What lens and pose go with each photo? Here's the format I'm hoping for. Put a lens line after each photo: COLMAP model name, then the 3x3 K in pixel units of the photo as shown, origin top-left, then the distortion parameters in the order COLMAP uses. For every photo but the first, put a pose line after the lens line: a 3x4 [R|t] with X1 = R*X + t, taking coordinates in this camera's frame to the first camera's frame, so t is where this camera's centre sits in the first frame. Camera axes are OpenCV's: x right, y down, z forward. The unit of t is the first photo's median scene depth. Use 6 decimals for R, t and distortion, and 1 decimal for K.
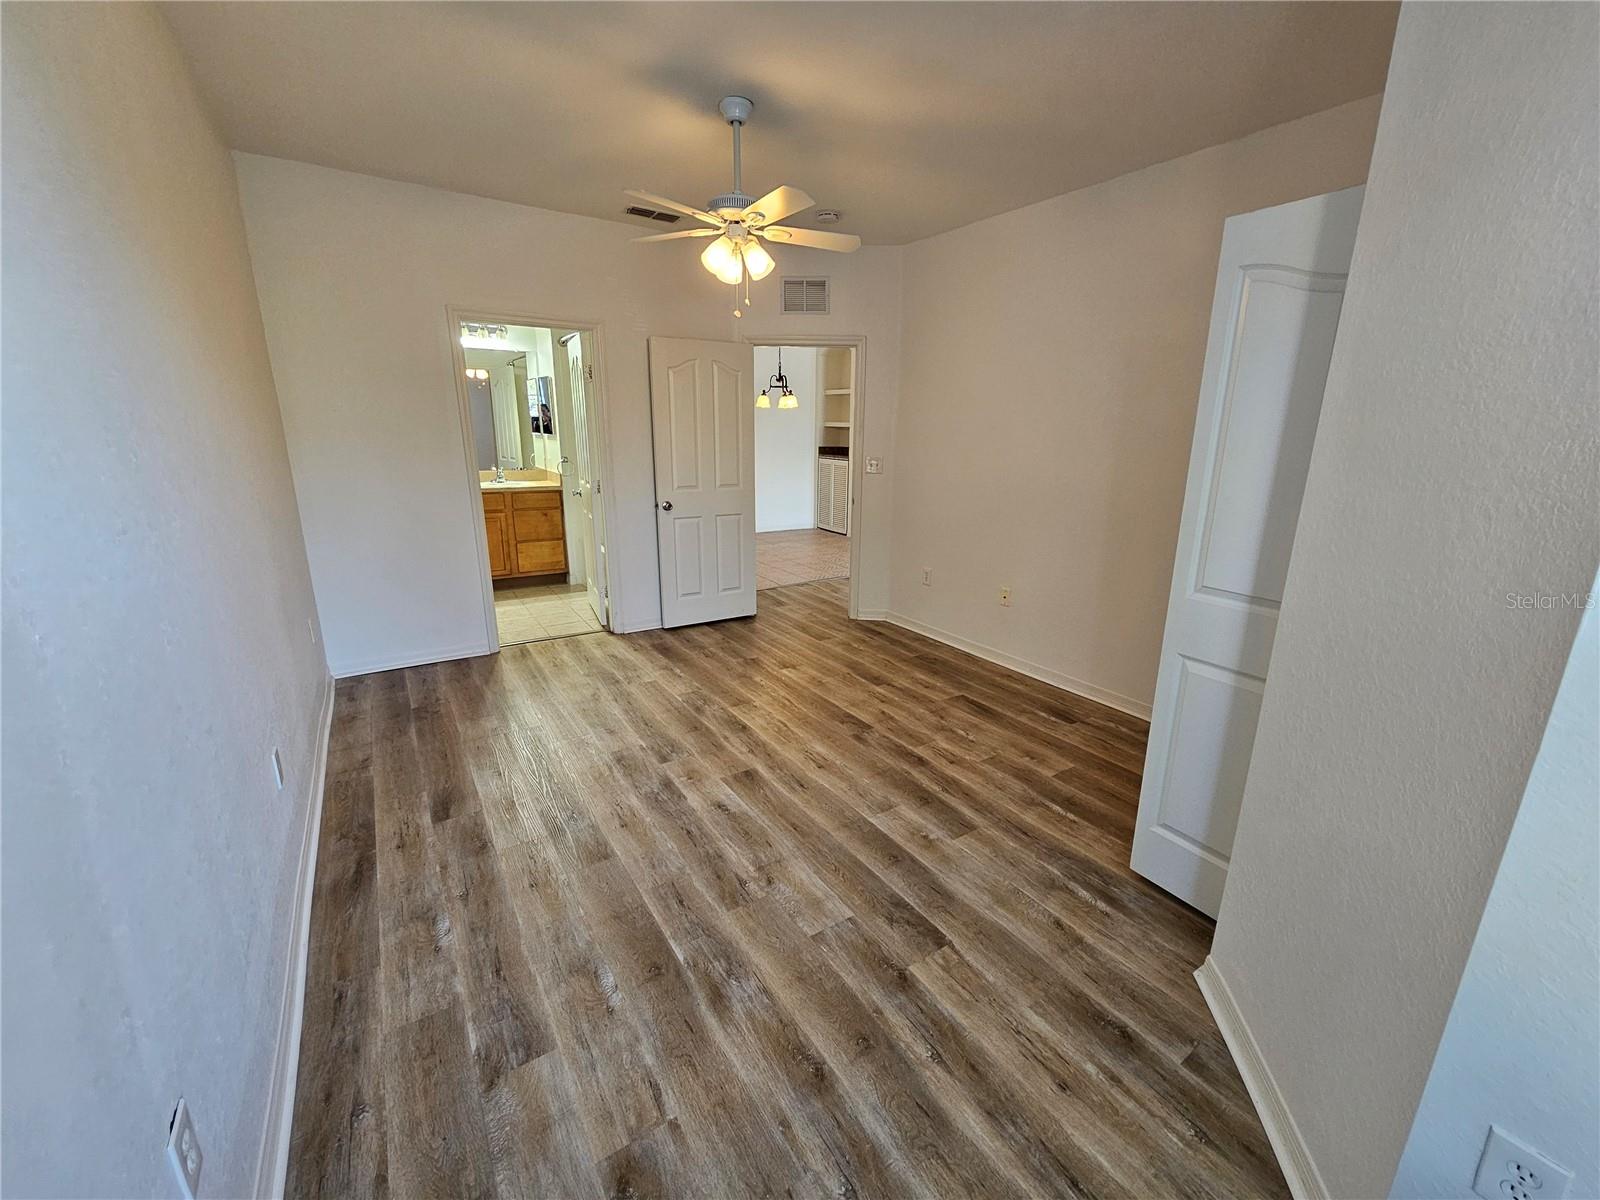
lens RADIAL K [[650.2, 0, 802.2], [0, 650.2, 598.9], [0, 0, 1]] dist [-0.002163, -0.000482]
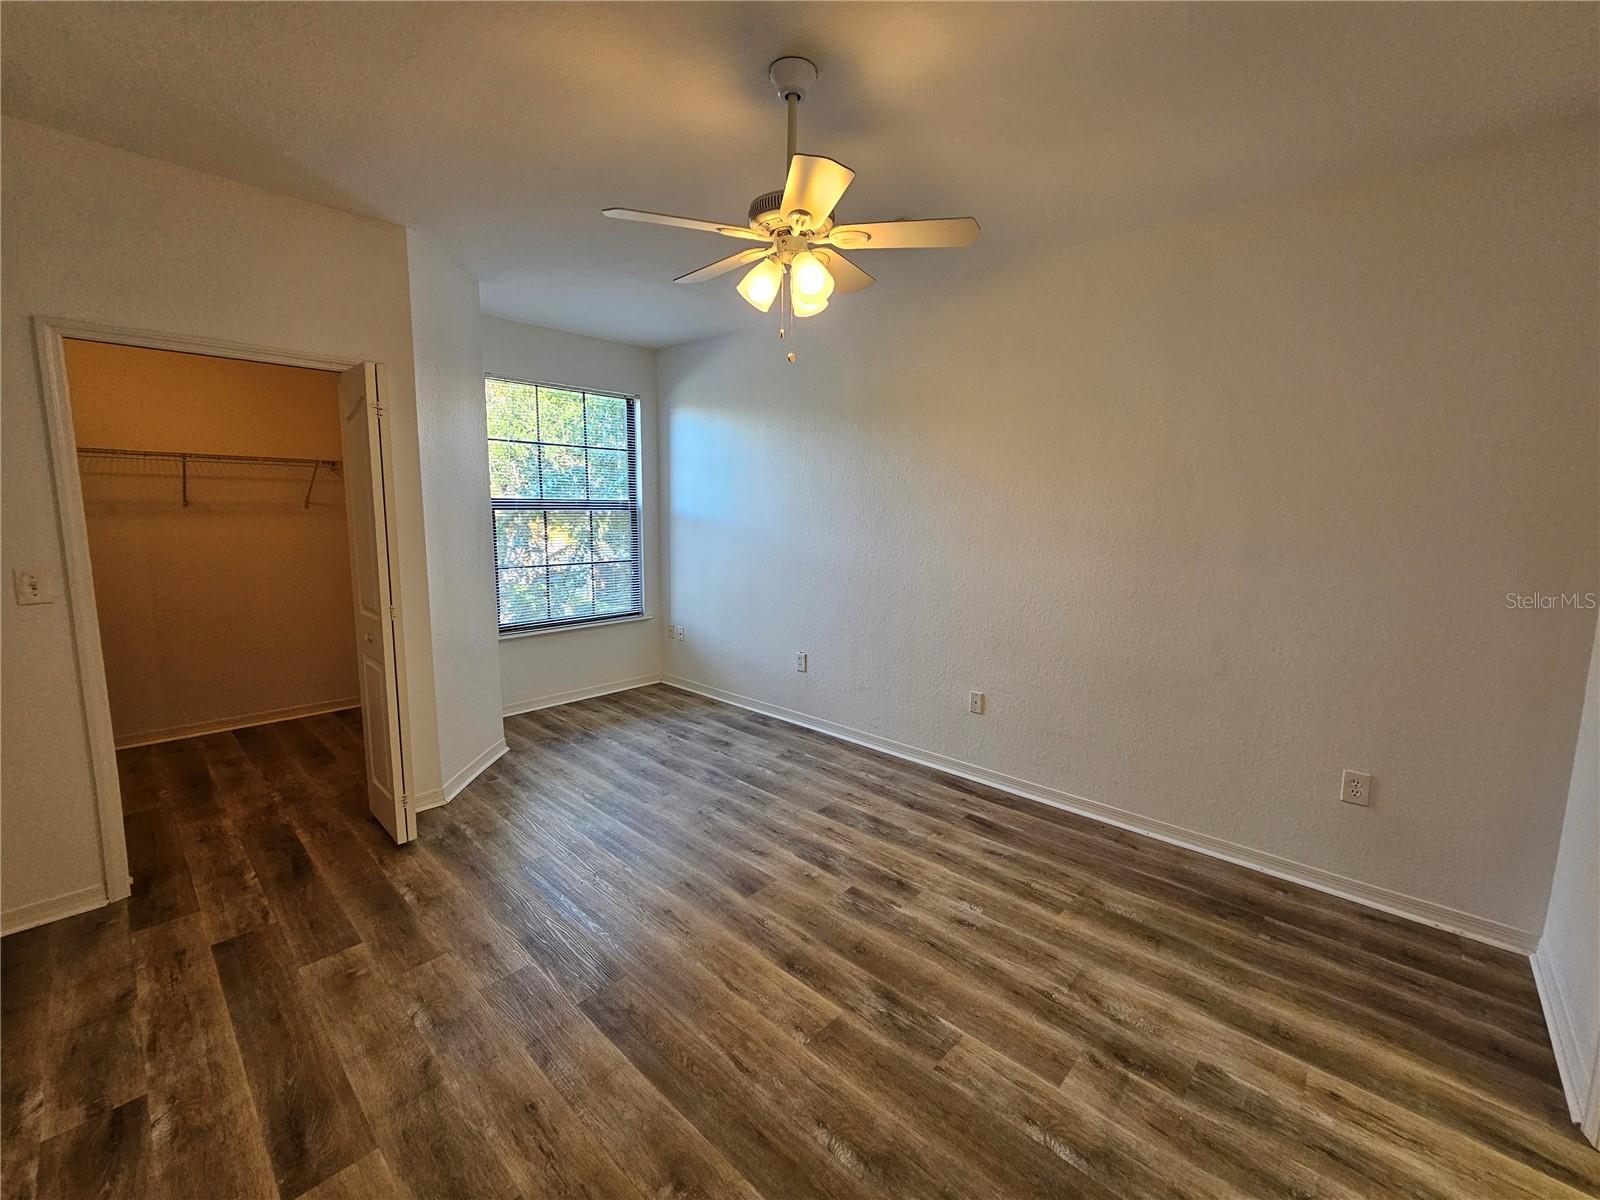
lens RADIAL K [[650.2, 0, 801.0], [0, 650.2, 597.5], [0, 0, 1]] dist [-0.002163, -0.000482]
pose [[-0.969420, 0.005796, -0.245339, 0.067659], [-0.089745, 0.922100, 0.376401, -0.455468], [0.228409, 0.386908, -0.893382, 1.707803]]
